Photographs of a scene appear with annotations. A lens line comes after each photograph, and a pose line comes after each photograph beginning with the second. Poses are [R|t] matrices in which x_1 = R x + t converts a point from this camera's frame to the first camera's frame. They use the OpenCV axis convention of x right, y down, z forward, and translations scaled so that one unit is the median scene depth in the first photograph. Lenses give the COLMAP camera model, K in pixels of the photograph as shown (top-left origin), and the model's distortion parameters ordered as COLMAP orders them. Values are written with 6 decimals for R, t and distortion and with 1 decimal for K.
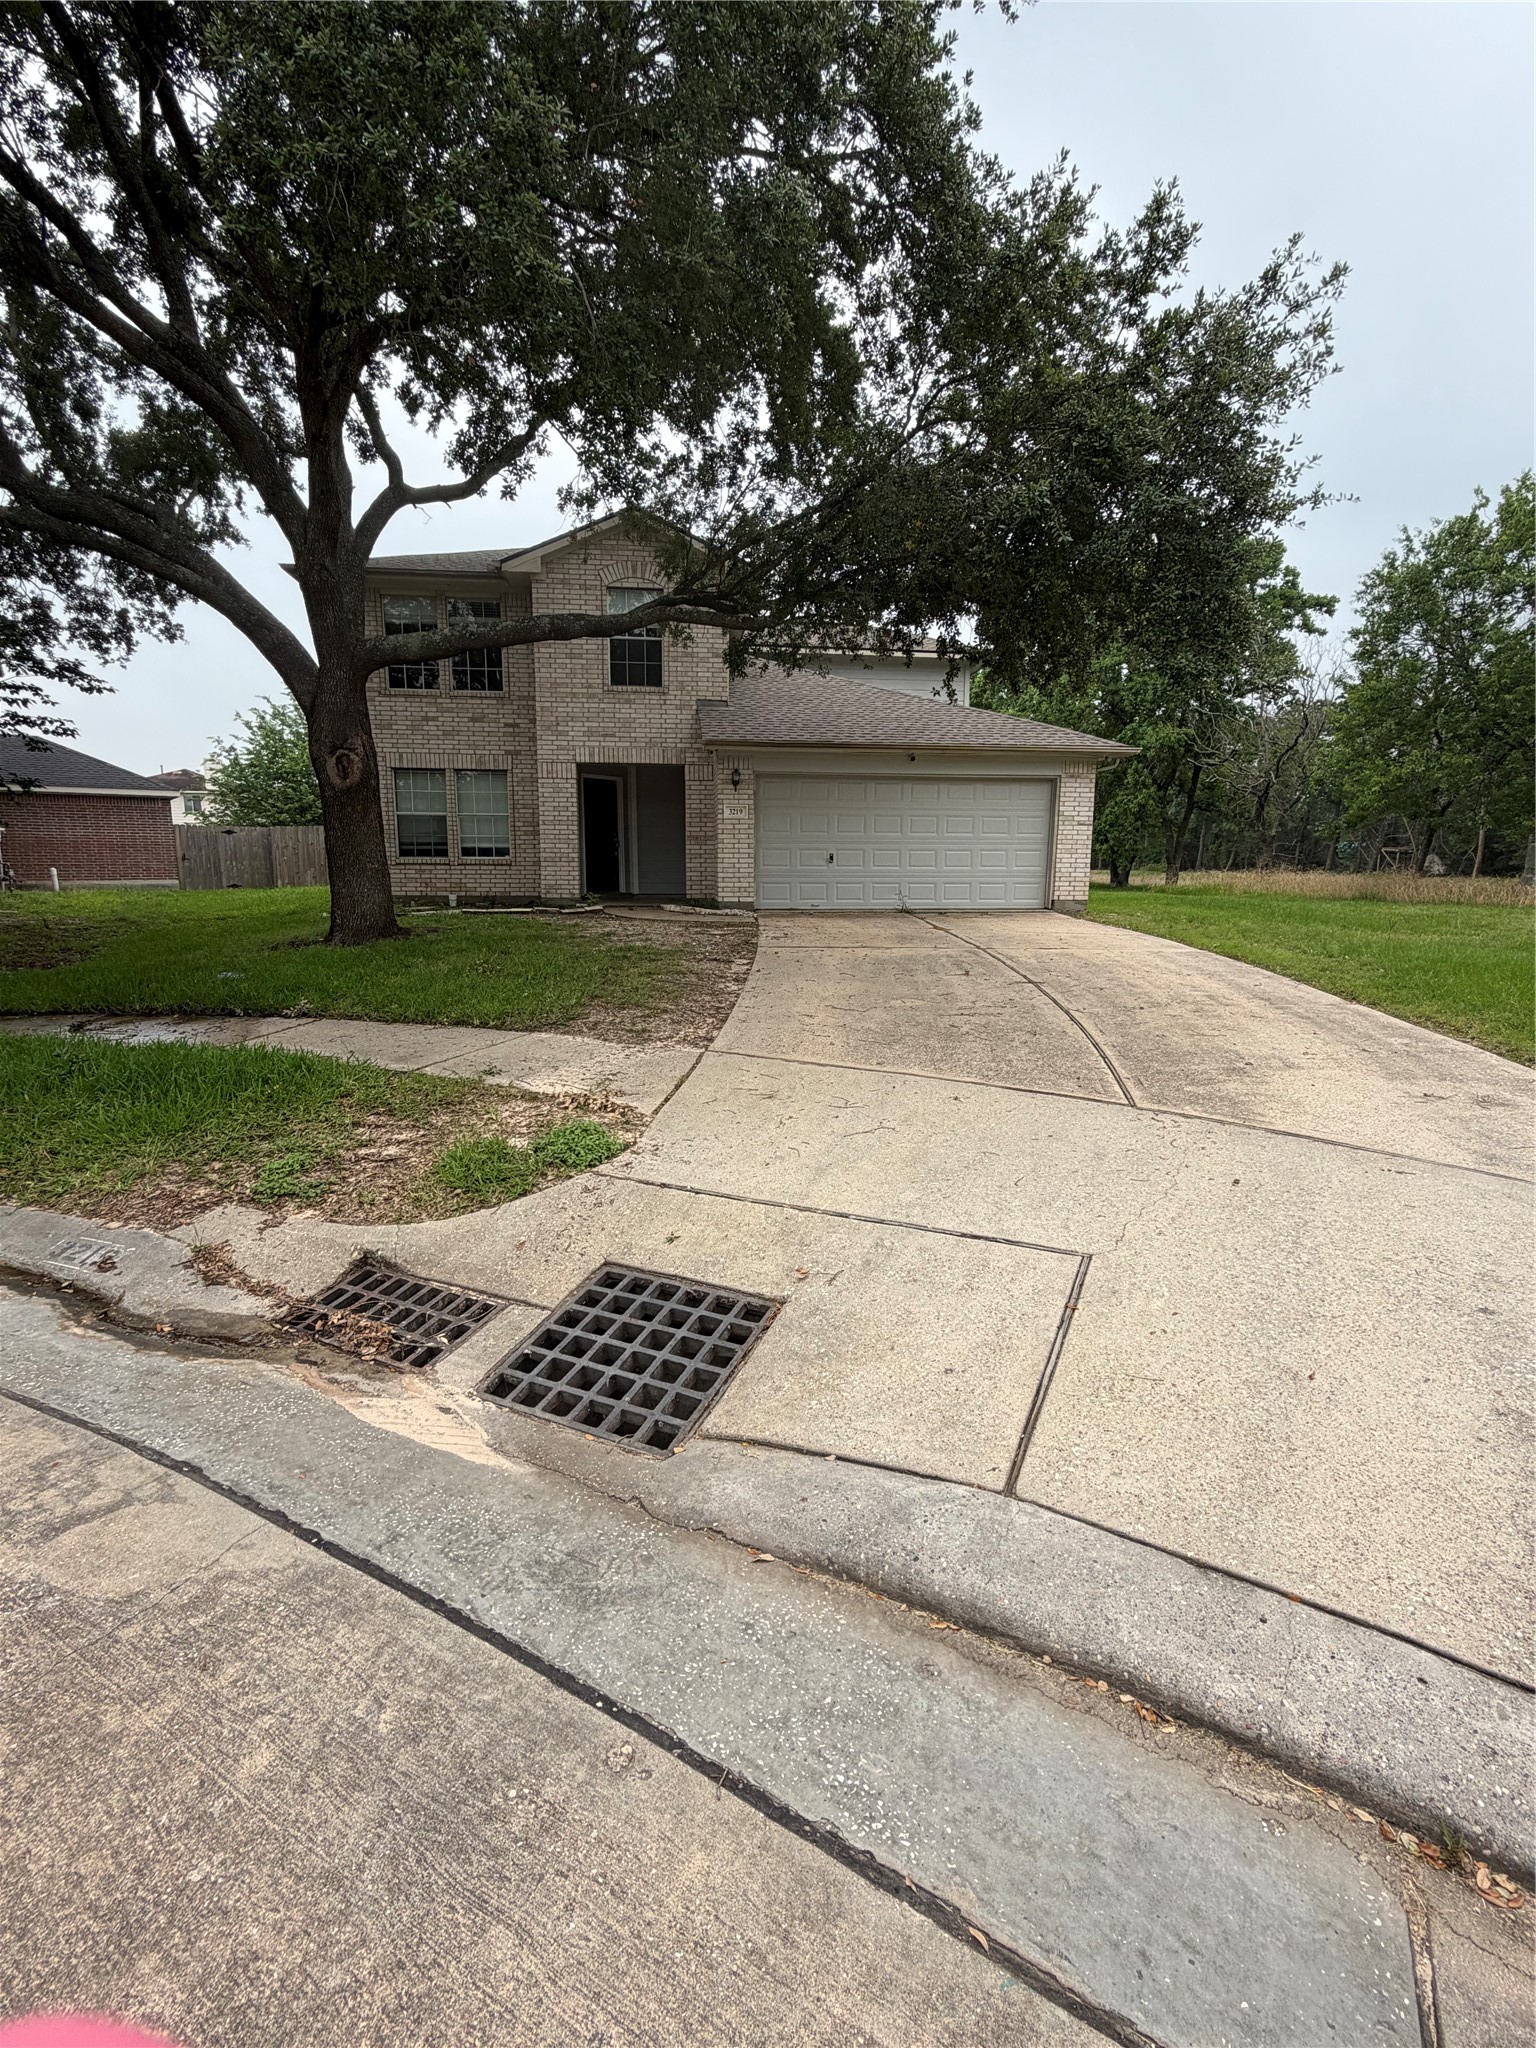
lens RADIAL K [[957.5, 0, 768.0], [0, 957.5, 1024.0], [0, 0, 1]] dist [-0.001814, -0.001420]
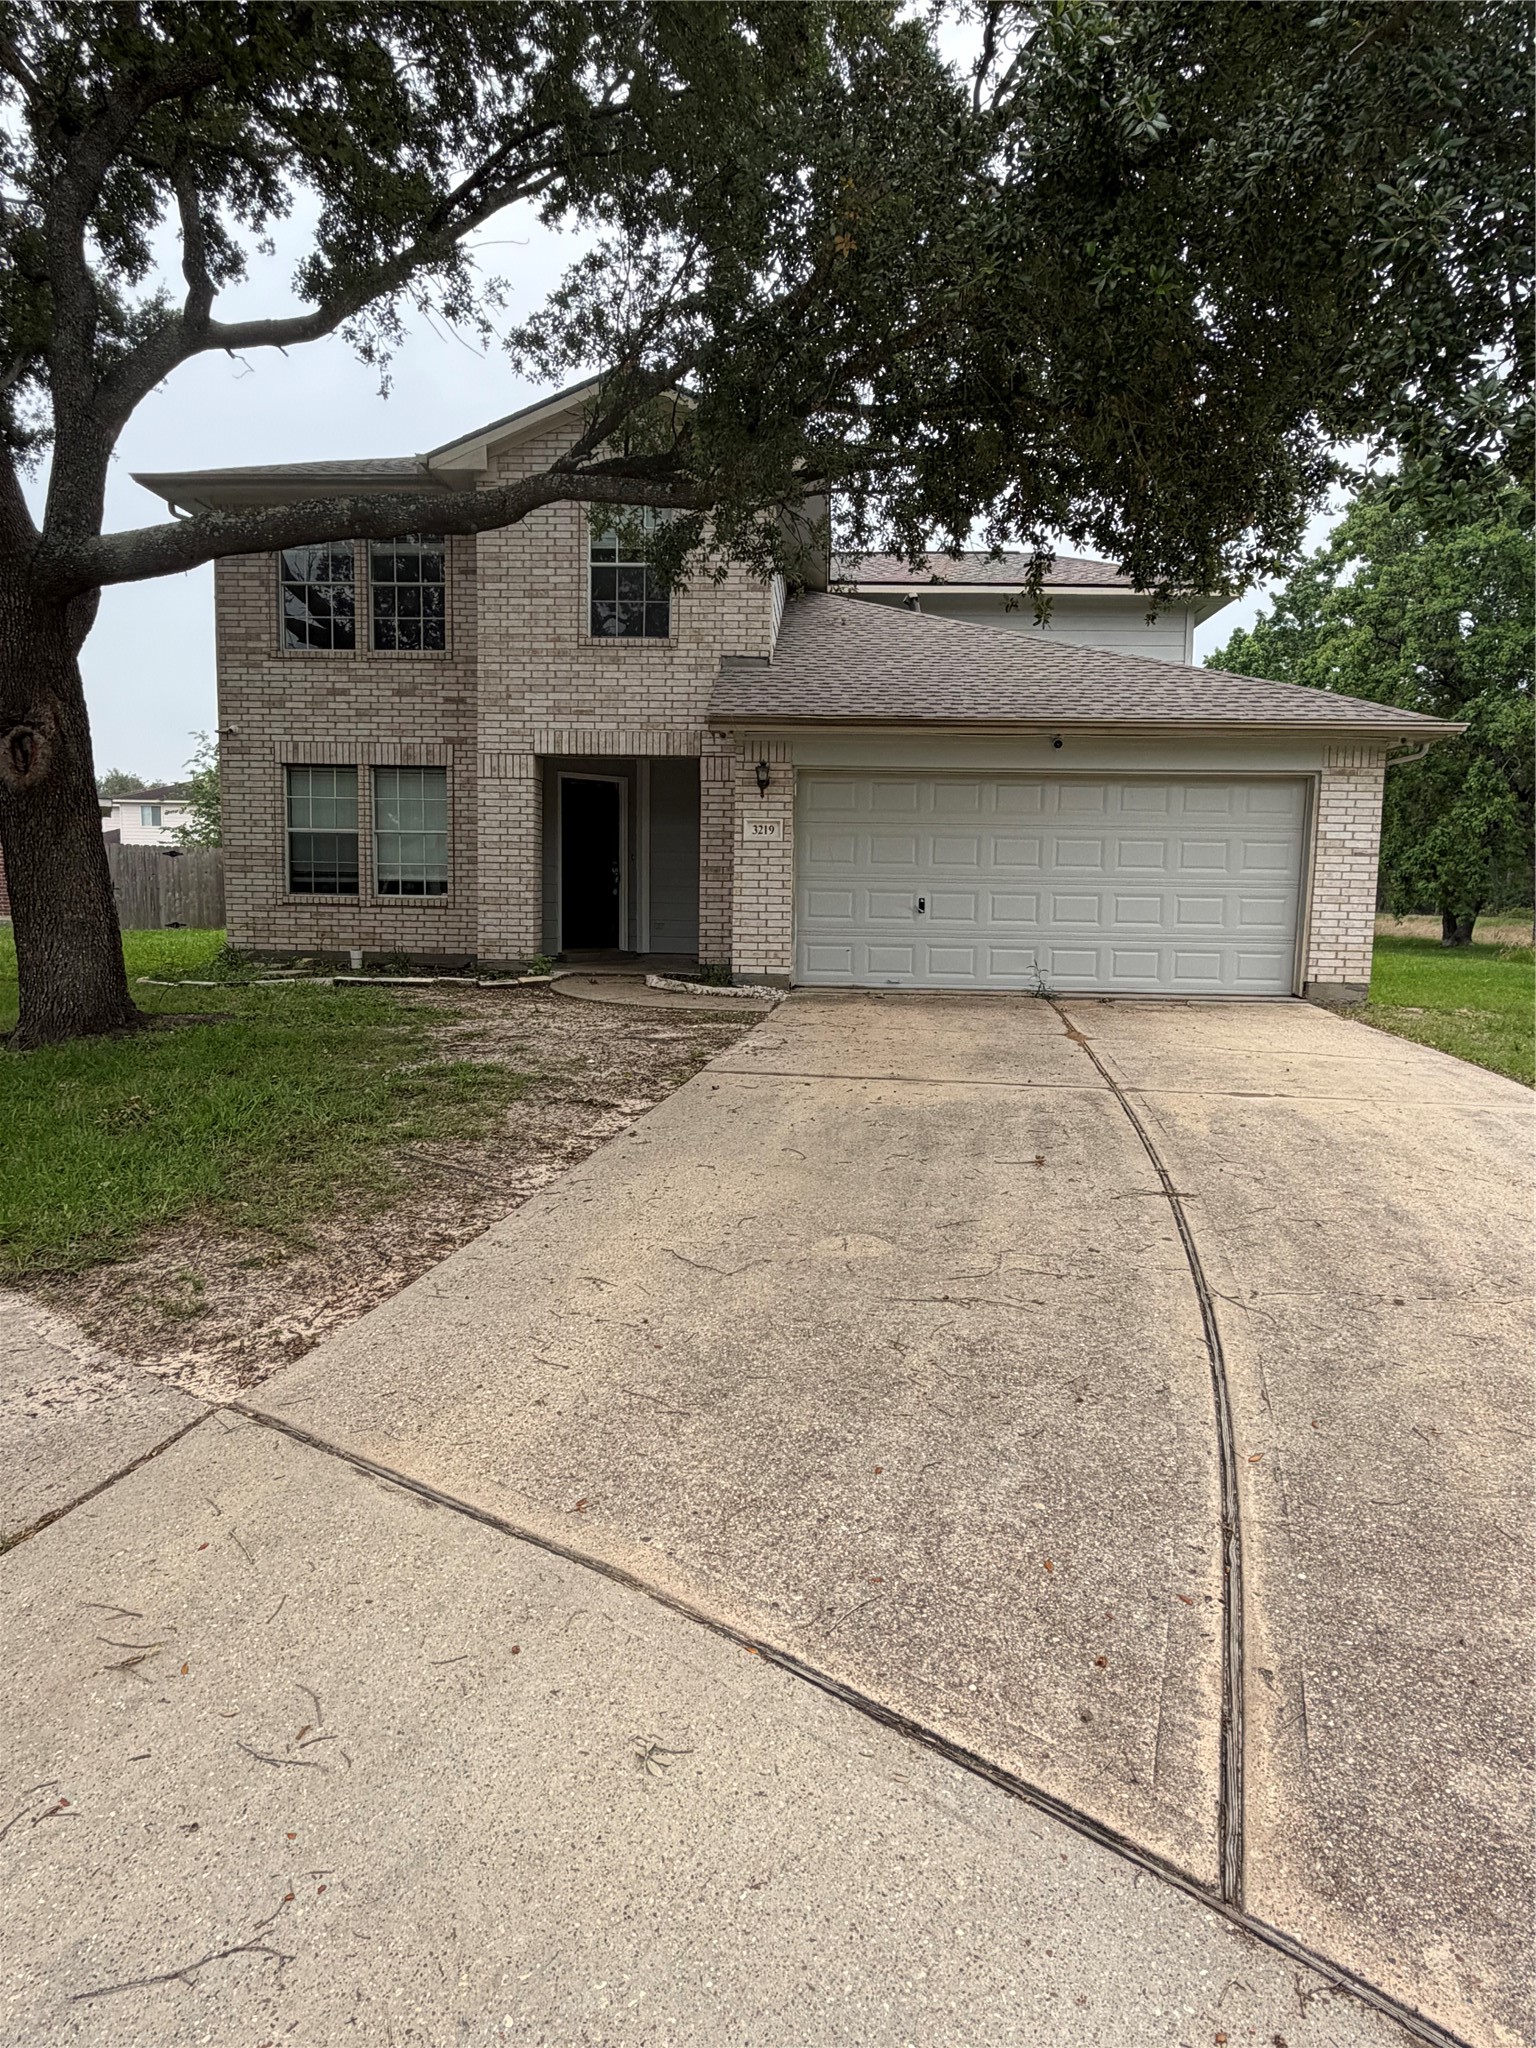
lens RADIAL K [[1248.8, 0, 768.0], [0, 1248.8, 1024.0], [0, 0, 1]] dist [-0.002389, 0.004579]
pose [[0.986334, 0.029602, -0.162075, 0.099071], [-0.039839, 0.997386, -0.060281, -0.045145], [0.159867, 0.065914, 0.984935, 0.200858]]
